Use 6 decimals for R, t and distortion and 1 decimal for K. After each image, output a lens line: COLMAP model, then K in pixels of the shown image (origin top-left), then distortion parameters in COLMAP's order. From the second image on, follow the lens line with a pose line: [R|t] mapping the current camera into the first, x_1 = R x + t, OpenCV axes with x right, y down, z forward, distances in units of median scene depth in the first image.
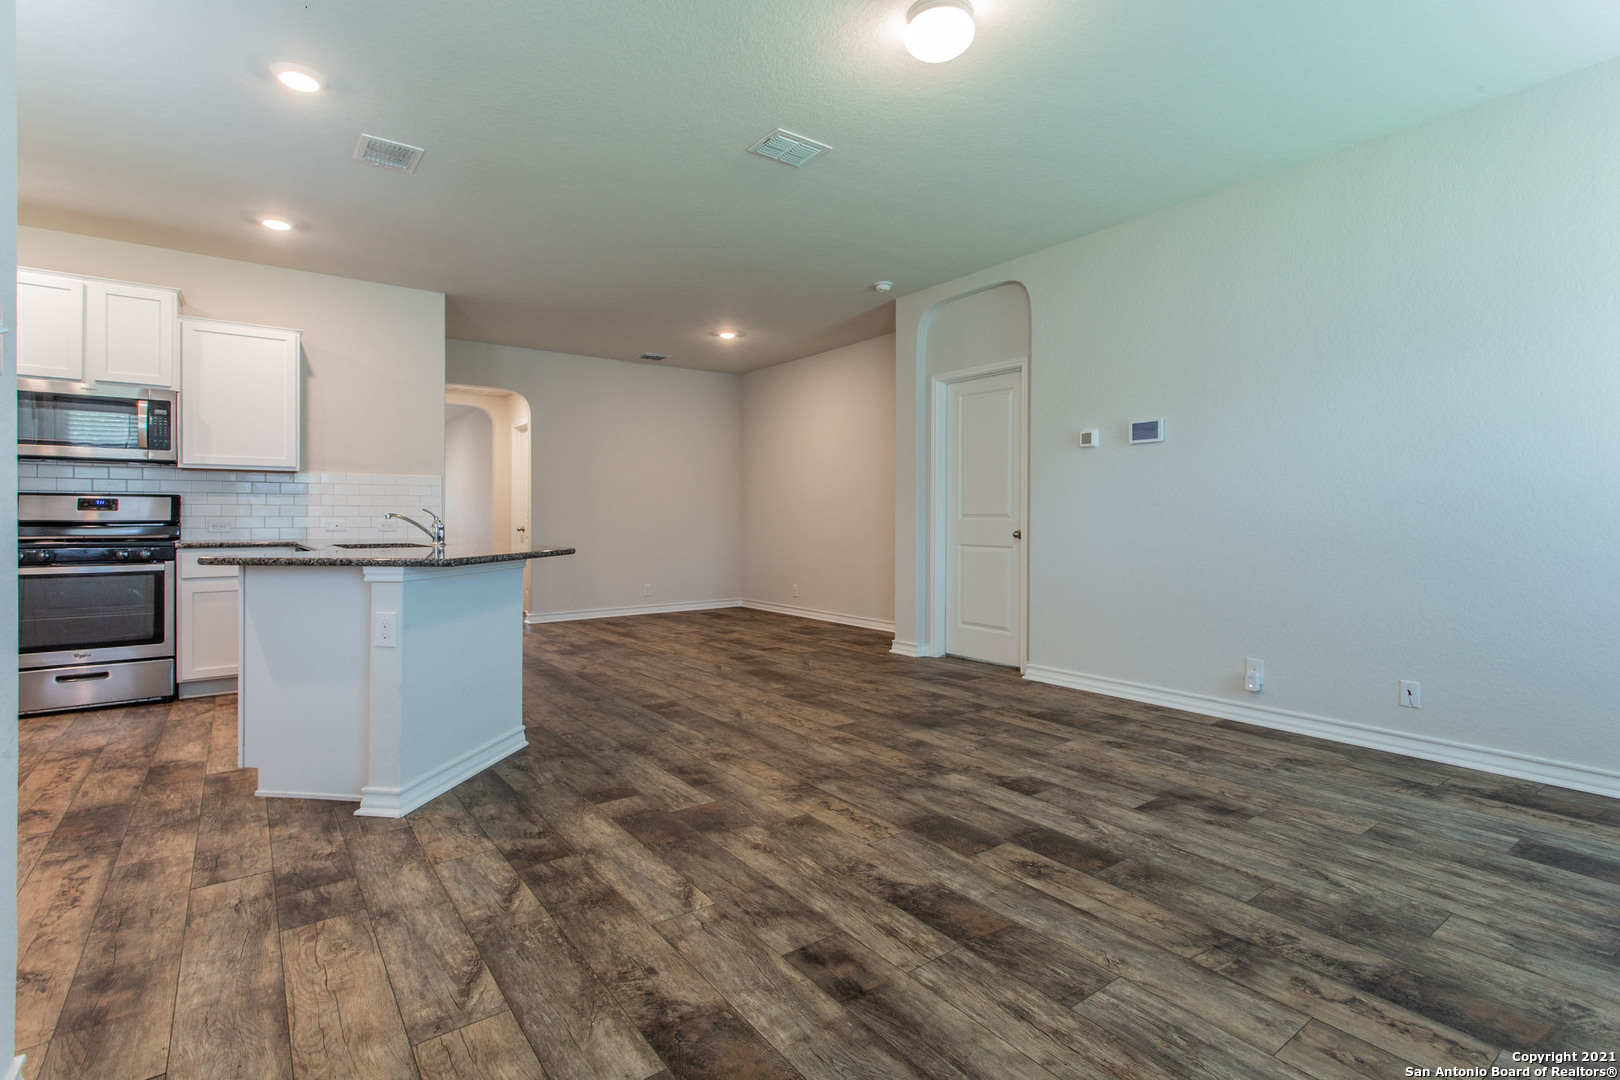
lens RADIAL K [[773.8, 0, 826.0], [0, 773.8, 519.9], [0, 0, 1]] dist [-0.001420, 0.003495]
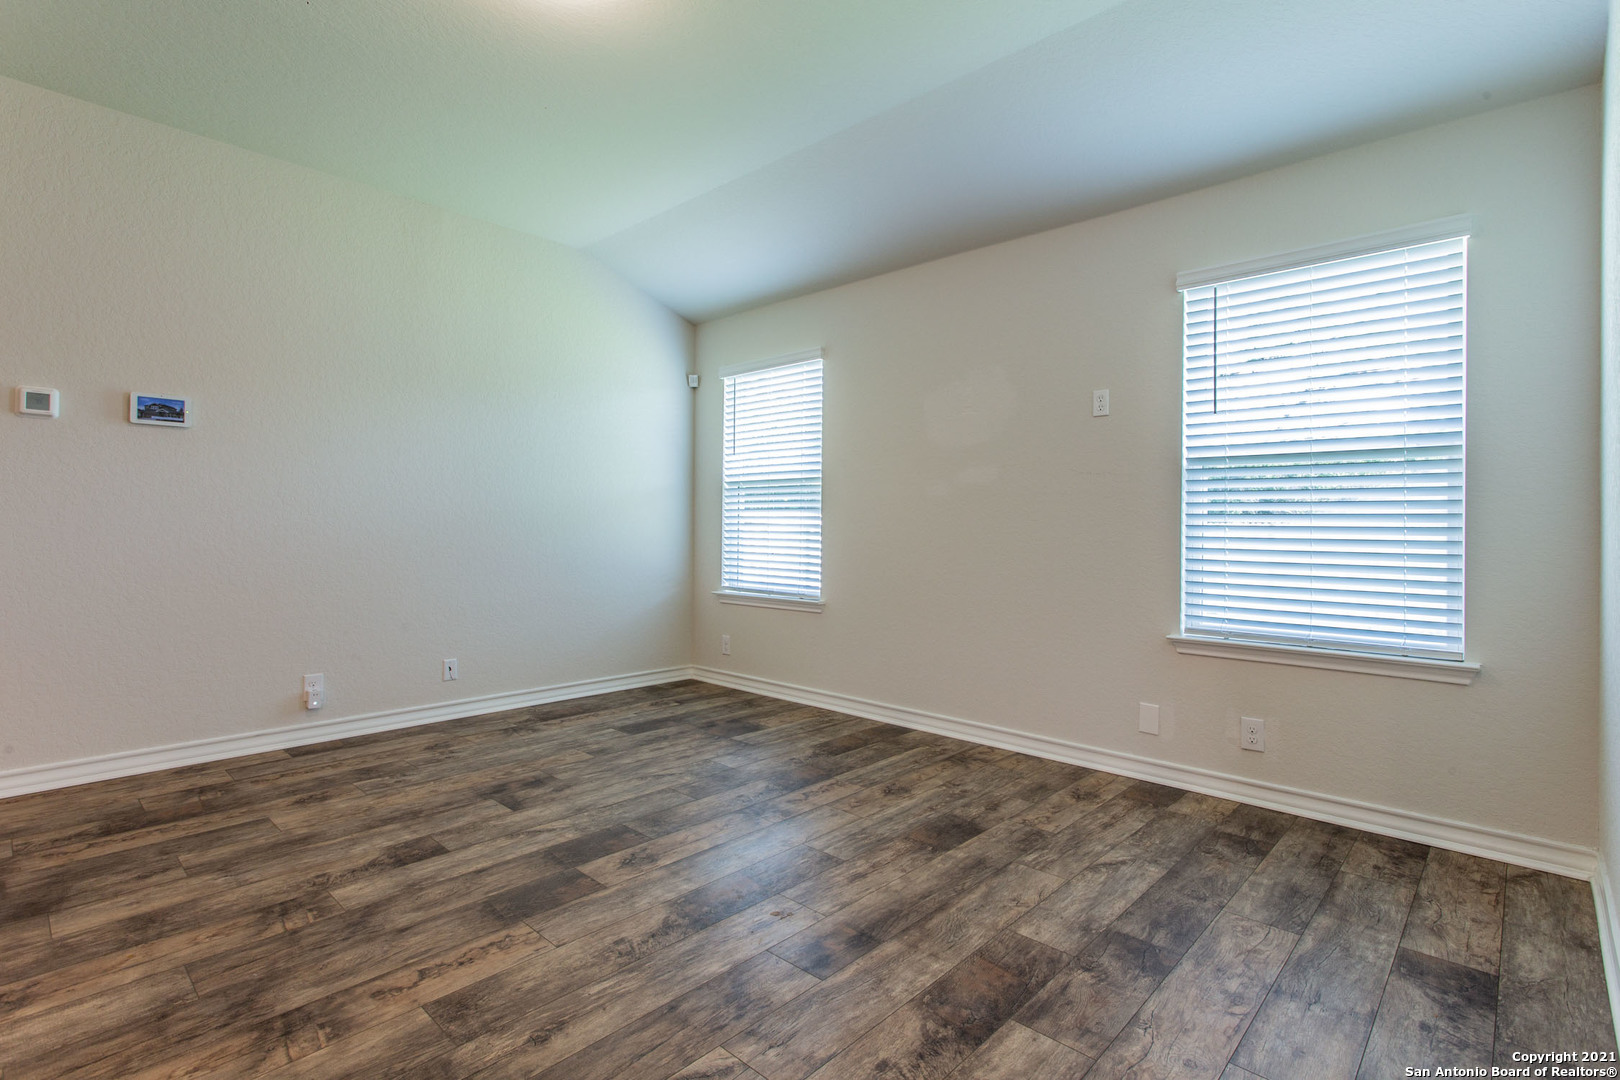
lens RADIAL K [[773.8, 0, 799.1], [0, 773.8, 531.9], [0, 0, 1]] dist [-0.001420, 0.003495]
pose [[-0.165658, -0.003384, 0.986178, -0.661718], [-0.006023, 0.999979, 0.002419, -0.001898], [-0.986165, -0.005539, -0.165675, 0.781435]]
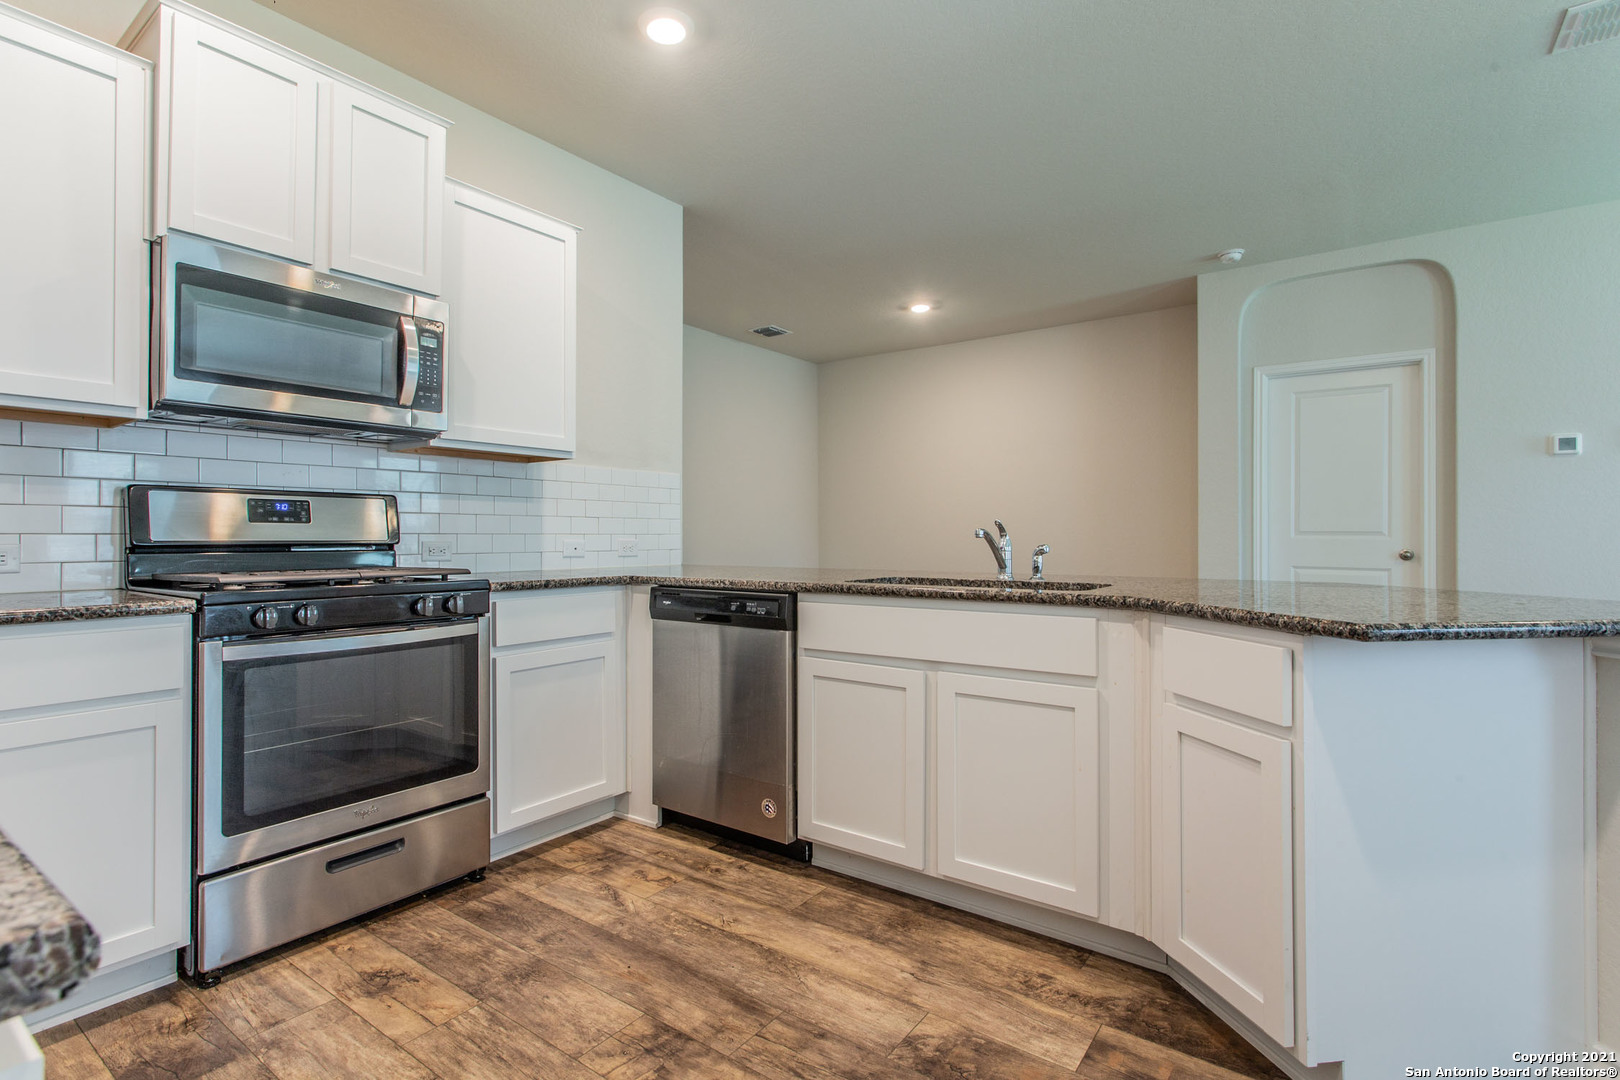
lens RADIAL K [[794.2, 0, 773.4], [0, 794.2, 530.0], [0, 0, 1]] dist [0.003878, 0.000433]
pose [[0.960088, 0.002989, 0.279683, -1.270865], [-0.001902, 0.999990, -0.004159, -0.009003], [-0.279692, 0.003461, 0.960083, 0.644721]]
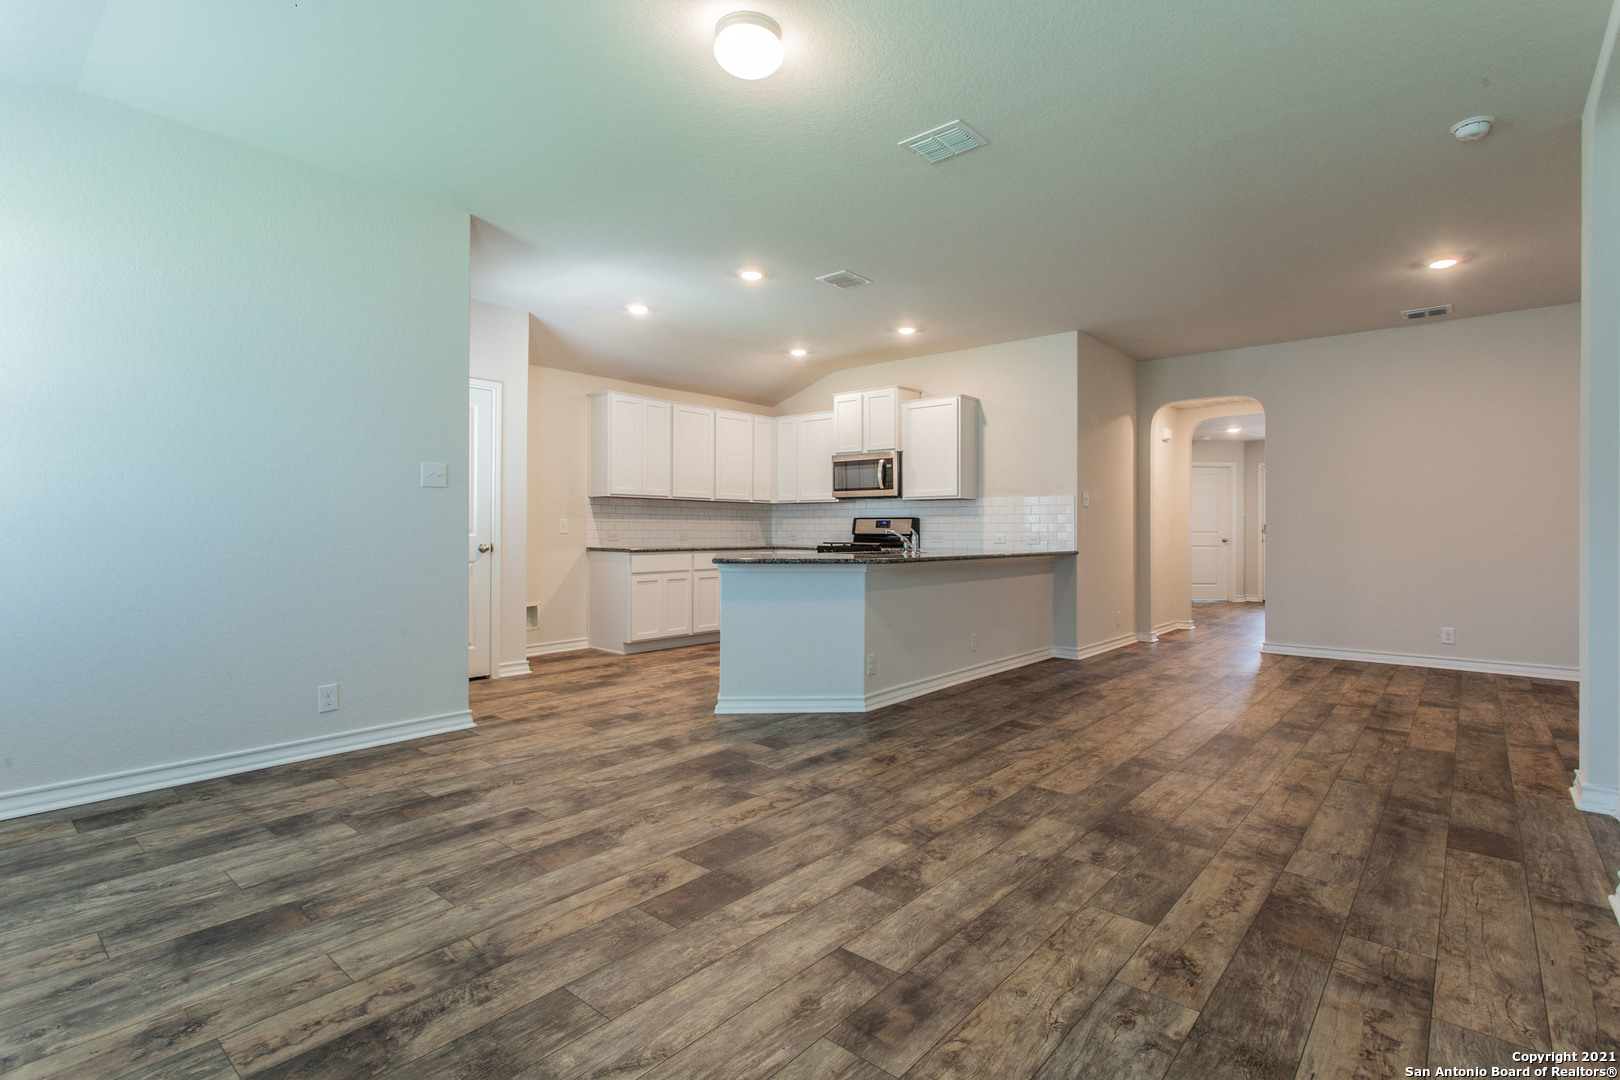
lens RADIAL K [[773.8, 0, 793.0], [0, 773.8, 537.5], [0, 0, 1]] dist [-0.001420, 0.003495]
pose [[0.200103, 0.009444, -0.979729, 1.052881], [-0.006527, 0.999944, 0.008305, -0.006319], [0.979753, 0.004732, 0.200153, 0.796433]]
